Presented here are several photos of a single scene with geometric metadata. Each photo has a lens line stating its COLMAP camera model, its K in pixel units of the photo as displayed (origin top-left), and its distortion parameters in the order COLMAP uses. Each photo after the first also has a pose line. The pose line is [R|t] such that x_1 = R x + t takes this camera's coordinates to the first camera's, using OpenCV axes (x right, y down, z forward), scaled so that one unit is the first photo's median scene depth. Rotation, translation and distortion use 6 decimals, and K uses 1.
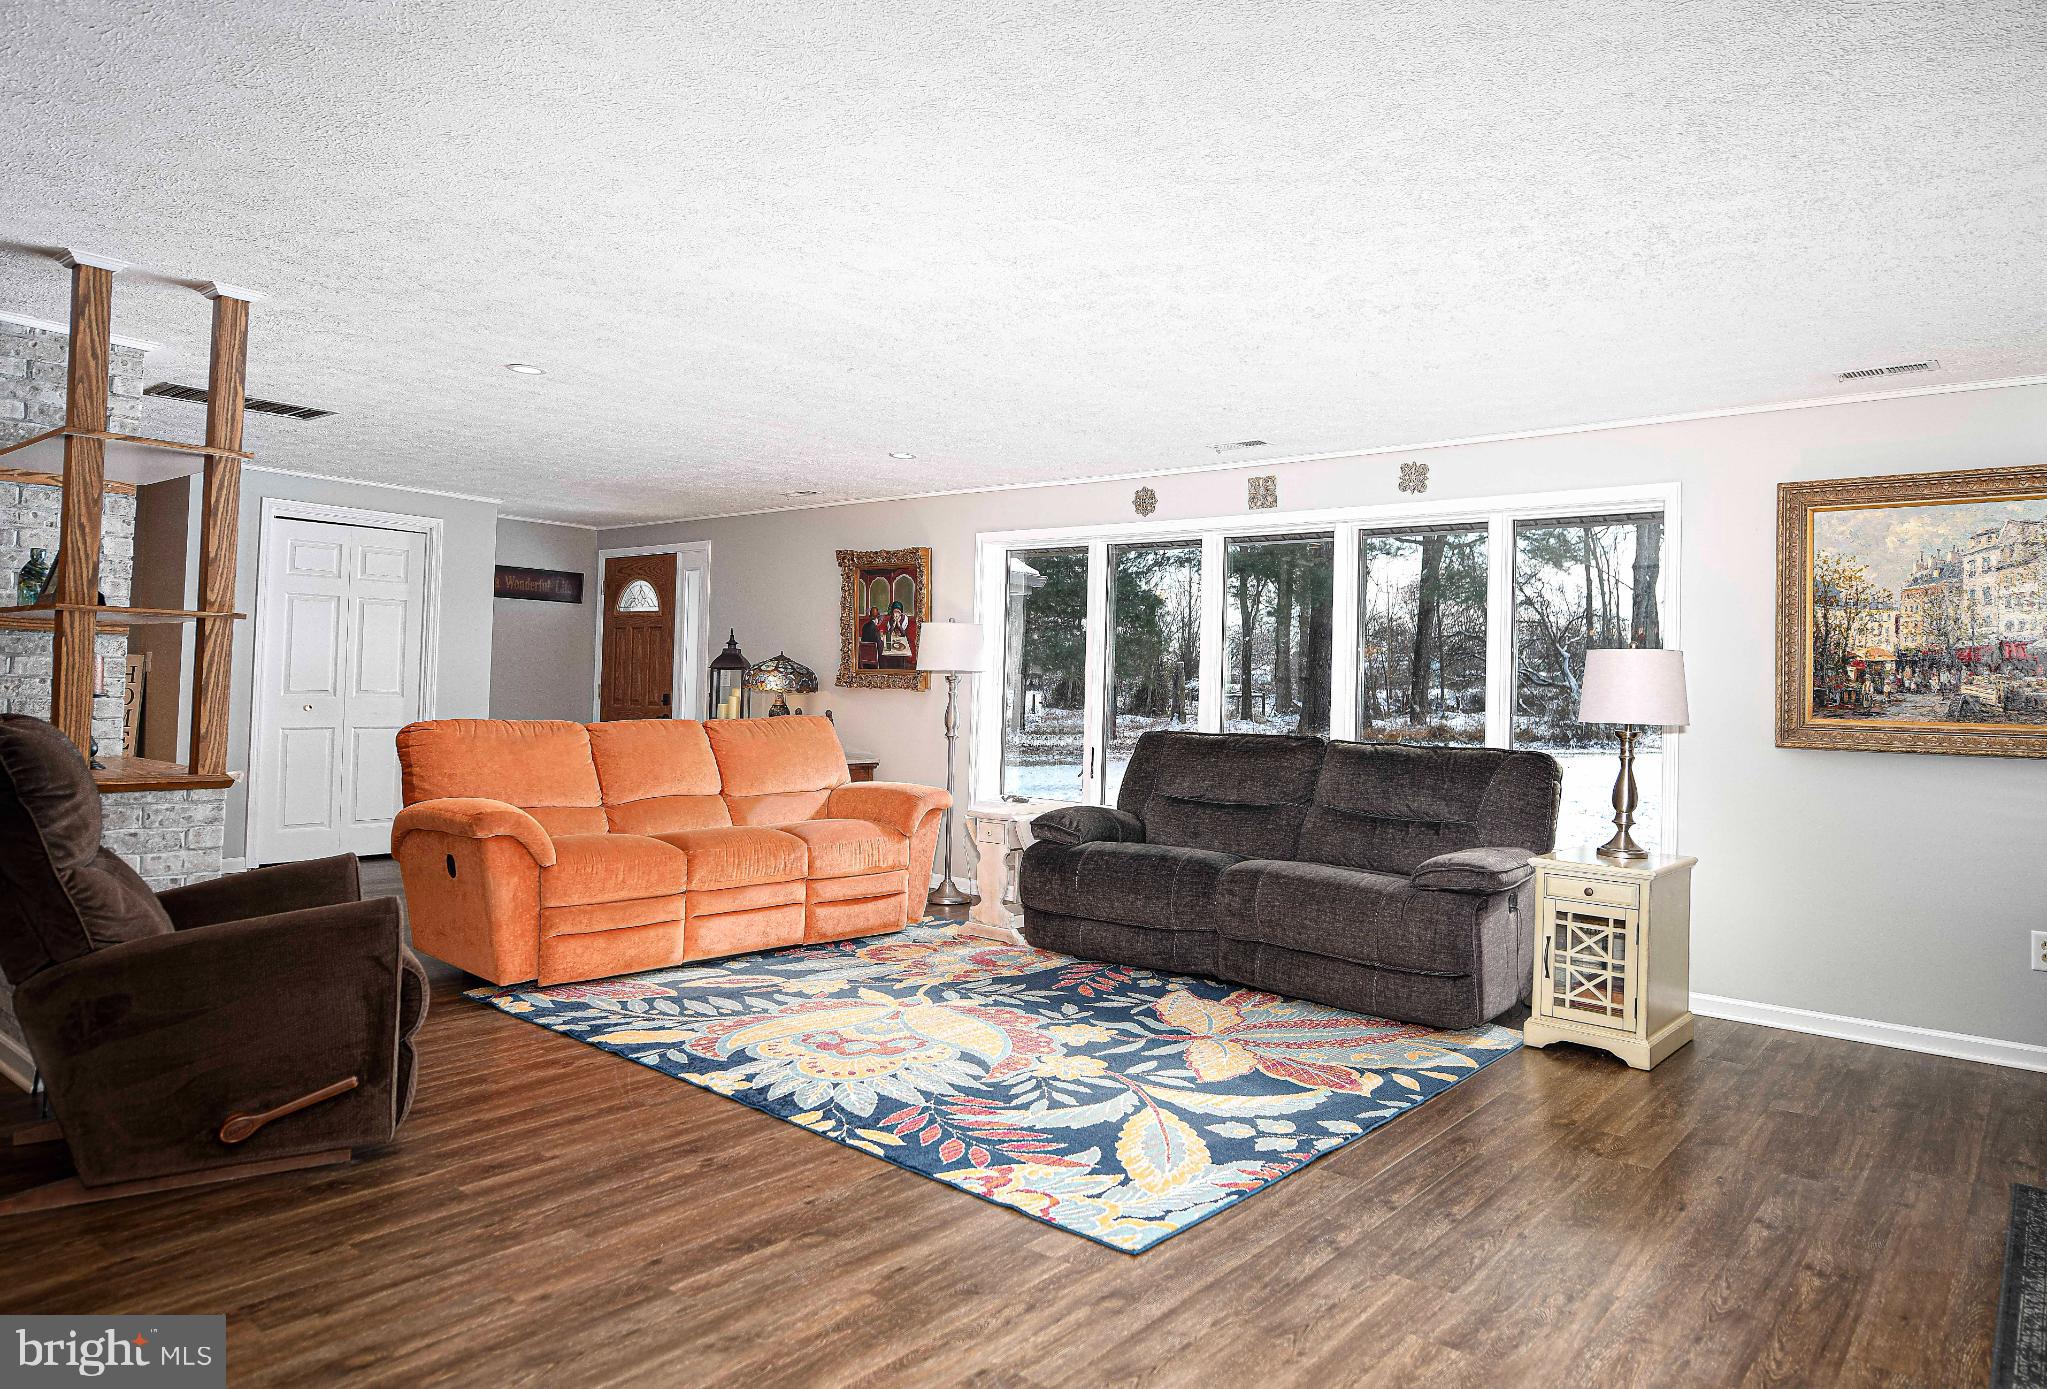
lens RADIAL K [[1253.3, 0, 1026.6], [0, 1253.3, 698.2], [0, 0, 1]] dist [0.055657, 0.000001]
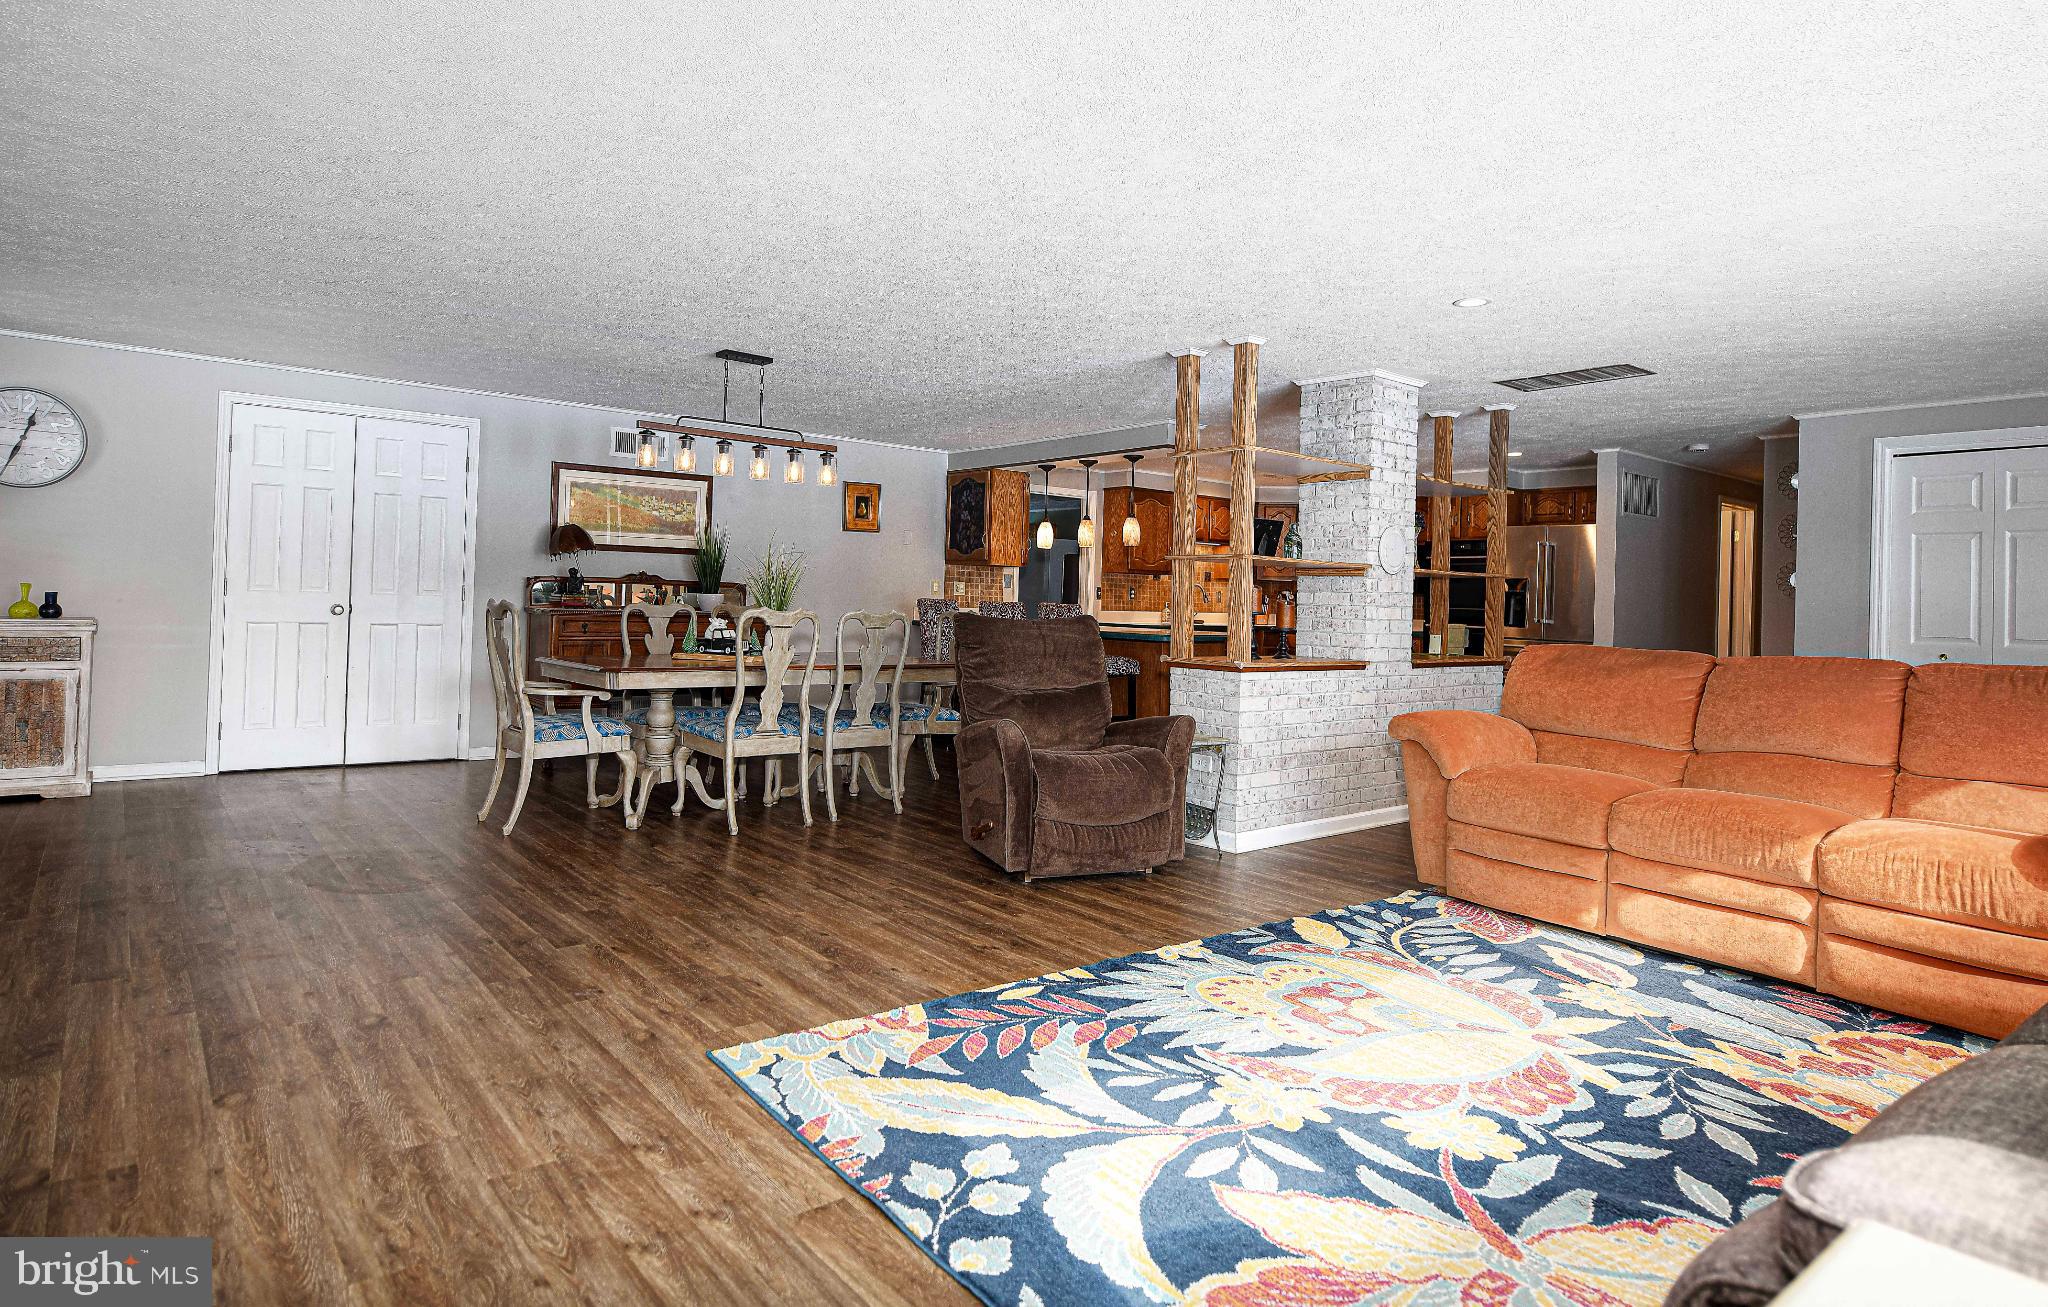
lens RADIAL K [[1100.1, 0, 1025.6], [0, 1100.1, 654.3], [0, 0, 1]] dist [0.022226, 0.000736]
pose [[-0.200027, 0.003674, -0.979784, 0.799980], [-0.034409, 0.999350, 0.010772, 0.045428], [0.979186, 0.035868, -0.199770, 1.167536]]
